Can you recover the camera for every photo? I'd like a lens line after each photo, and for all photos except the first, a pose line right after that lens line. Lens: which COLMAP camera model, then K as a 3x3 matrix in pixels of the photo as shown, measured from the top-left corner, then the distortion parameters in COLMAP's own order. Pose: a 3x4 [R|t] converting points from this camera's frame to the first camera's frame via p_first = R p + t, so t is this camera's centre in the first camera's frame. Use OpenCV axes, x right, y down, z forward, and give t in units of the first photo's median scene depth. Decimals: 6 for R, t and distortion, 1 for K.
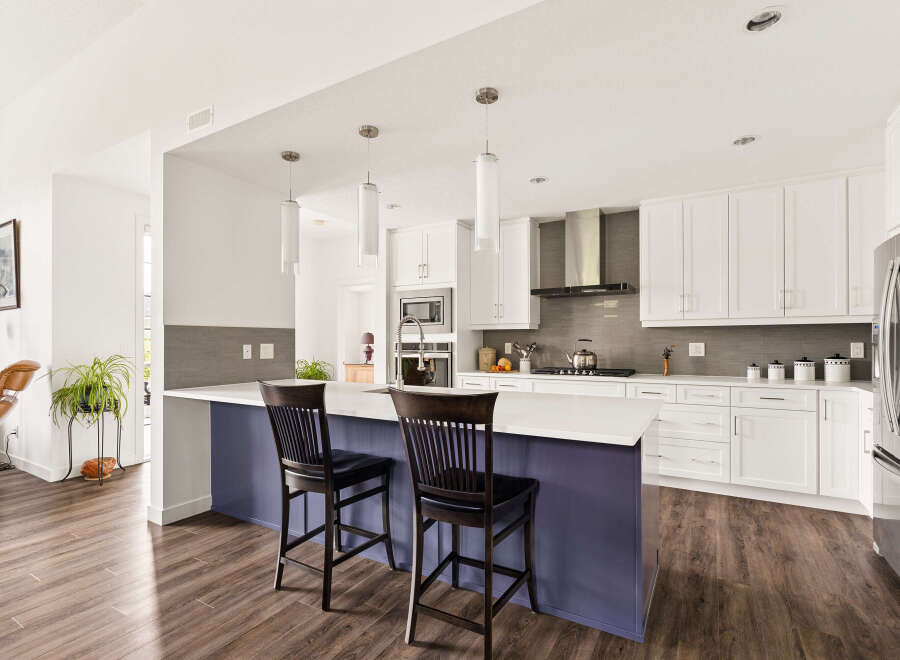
lens RADIAL K [[453.0, 0, 451.1], [0, 453.0, 342.9], [0, 0, 1]] dist [-0.007049, 0.003107]
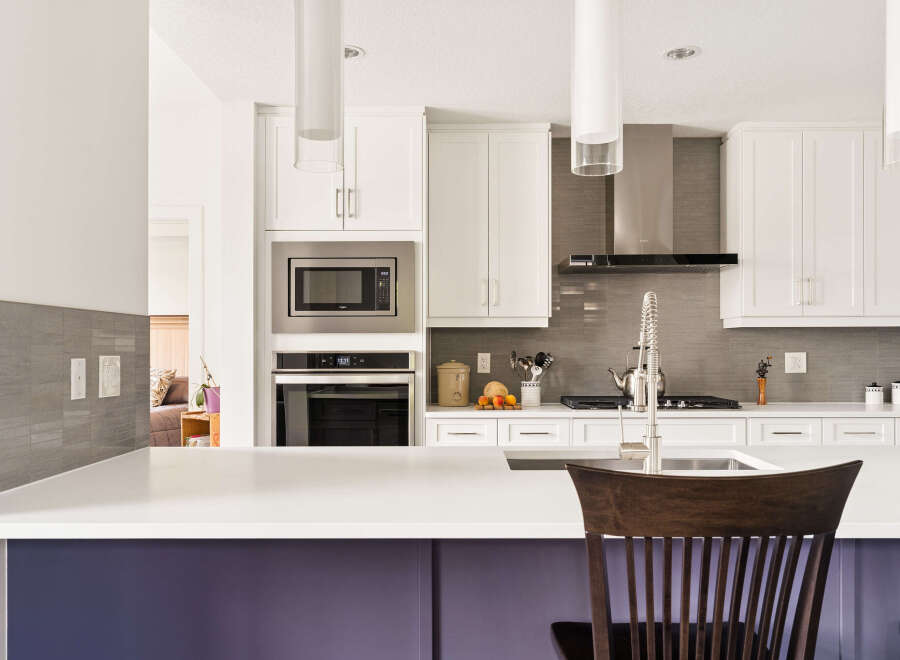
lens RADIAL K [[735.6, 0, 472.3], [0, 735.6, 354.2], [0, 0, 1]] dist [-0.003796, 0.007058]
pose [[0.869510, -0.001430, 0.493914, -0.418326], [0.001348, 0.999999, 0.000523, 0.001031], [-0.493914, 0.000211, 0.869511, 0.326447]]
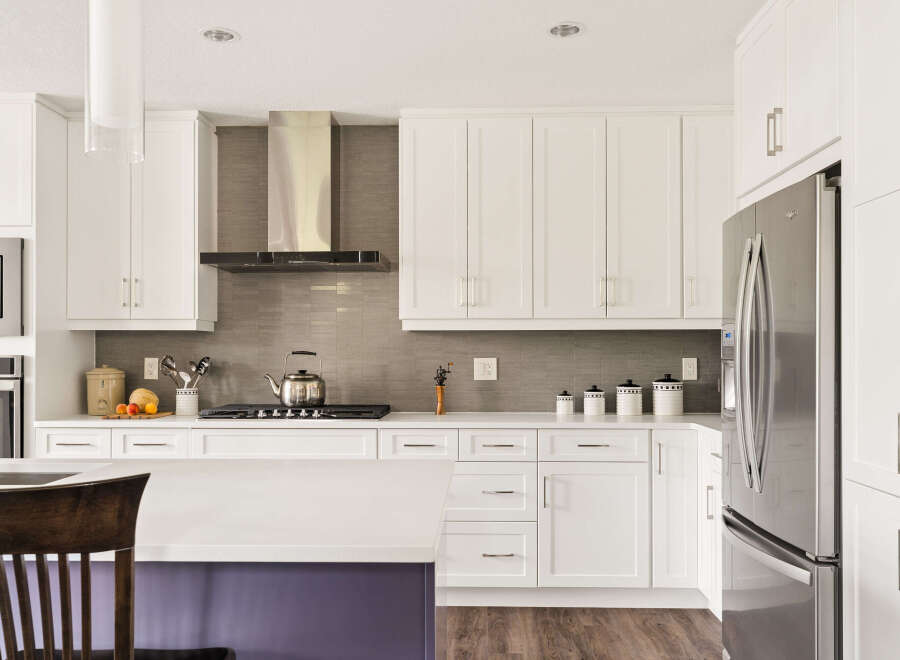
lens RADIAL K [[806.6, 0, 458.3], [0, 806.6, 353.0], [0, 0, 1]] dist [0.007023, -0.005356]
pose [[0.878307, 0.003926, 0.478081, -0.002757], [-0.001095, 0.999980, -0.006199, -0.000380], [-0.478096, 0.004921, 0.878294, 0.077405]]
